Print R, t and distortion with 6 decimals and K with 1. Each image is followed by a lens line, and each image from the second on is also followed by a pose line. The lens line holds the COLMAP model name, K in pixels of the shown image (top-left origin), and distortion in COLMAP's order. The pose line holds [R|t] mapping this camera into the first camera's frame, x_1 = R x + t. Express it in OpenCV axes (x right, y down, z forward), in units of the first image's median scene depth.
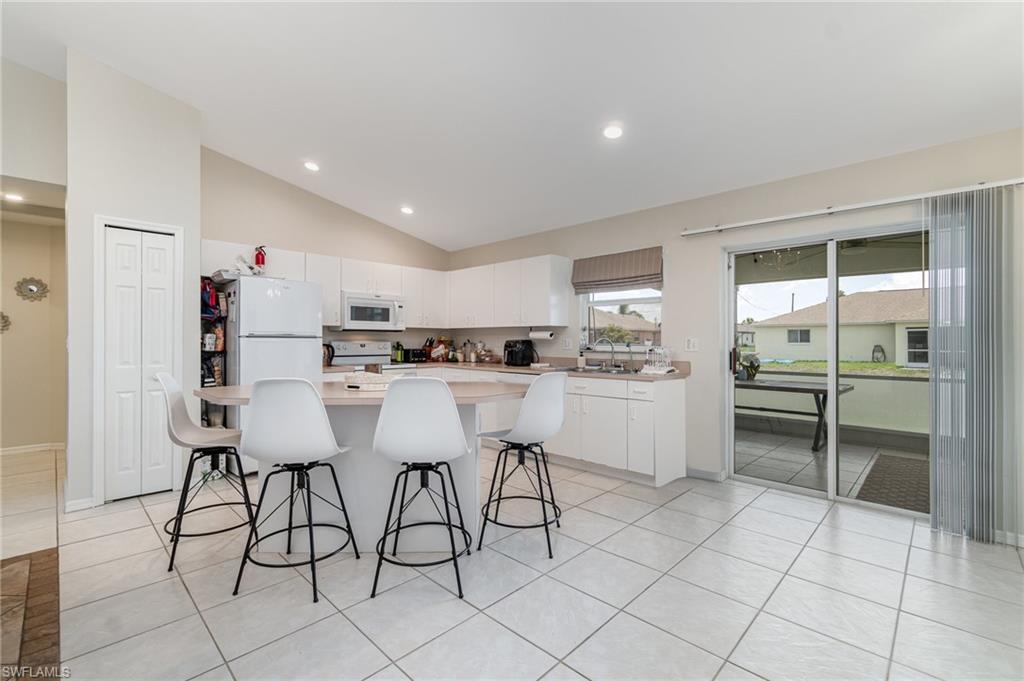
lens RADIAL K [[446.2, 0, 502.5], [0, 446.2, 340.4], [0, 0, 1]] dist [-0.001341, 0.000623]
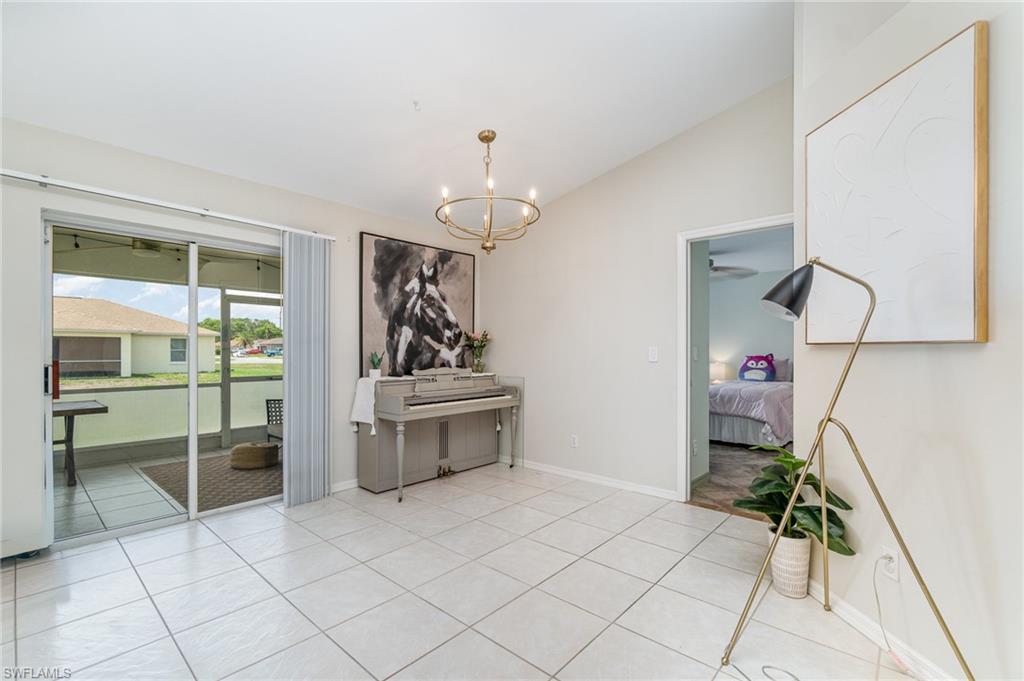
lens RADIAL K [[450.1, 0, 503.1], [0, 450.1, 351.0], [0, 0, 1]] dist [-0.004208, -0.000141]
pose [[-0.041850, -0.001959, 0.999122, -0.159308], [-0.000186, 0.999998, 0.001953, 0.000323], [-0.999124, -0.000104, -0.041851, 0.260830]]
